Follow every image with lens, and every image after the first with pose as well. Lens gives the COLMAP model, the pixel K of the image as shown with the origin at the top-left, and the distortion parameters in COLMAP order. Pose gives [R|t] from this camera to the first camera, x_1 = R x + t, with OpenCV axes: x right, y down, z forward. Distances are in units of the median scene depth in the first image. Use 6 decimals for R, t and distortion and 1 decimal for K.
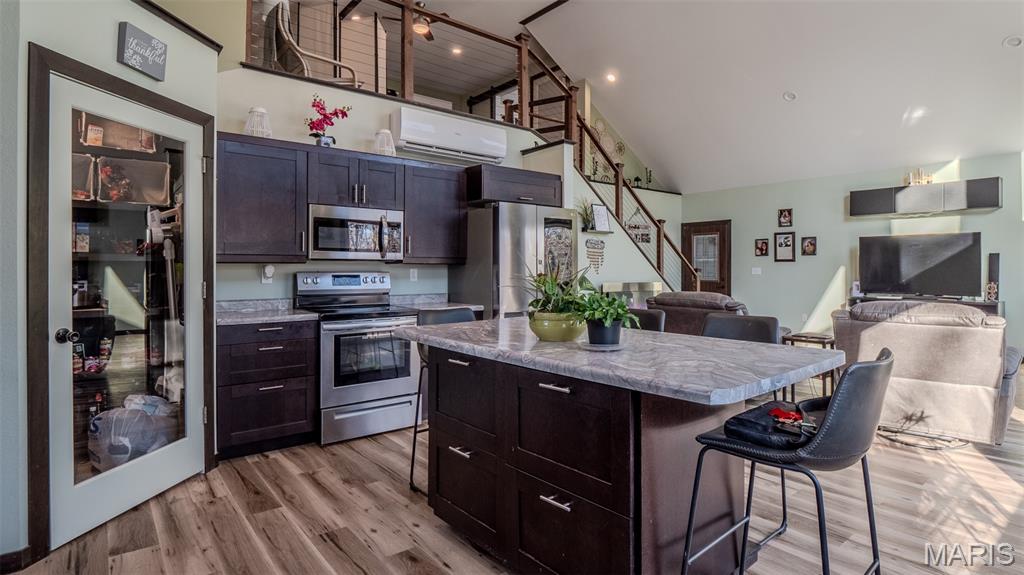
lens RADIAL K [[546.4, 0, 529.0], [0, 546.4, 268.1], [0, 0, 1]] dist [-0.001478, -0.000384]
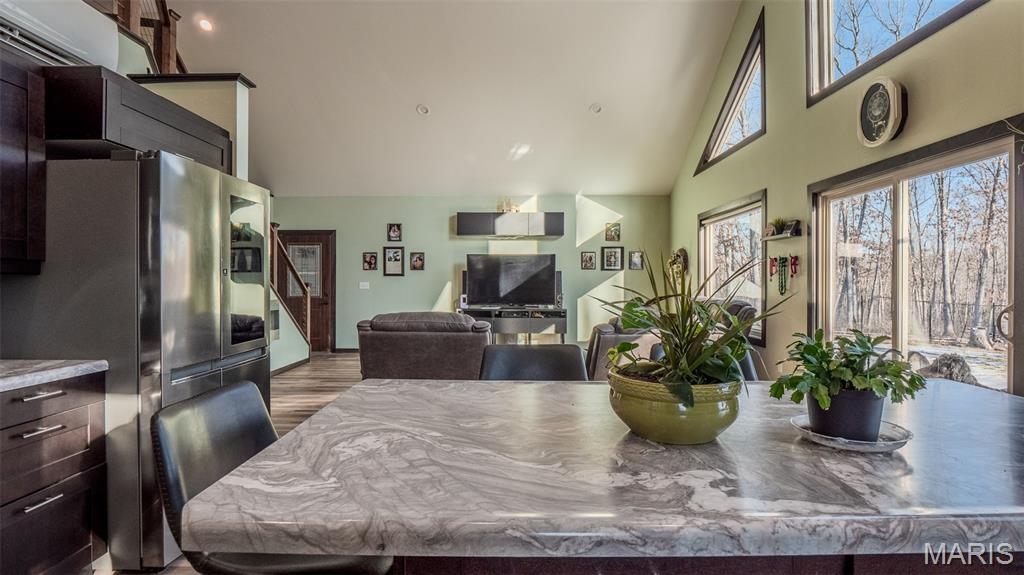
lens RADIAL K [[508.9, 0, 512.3], [0, 508.9, 284.1], [0, 0, 1]] dist [-0.000478, -0.000135]
pose [[0.646114, -0.001544, 0.763239, -0.124720], [-0.000791, 0.999996, 0.002693, 0.000298], [-0.763240, -0.002344, 0.646111, 0.276903]]
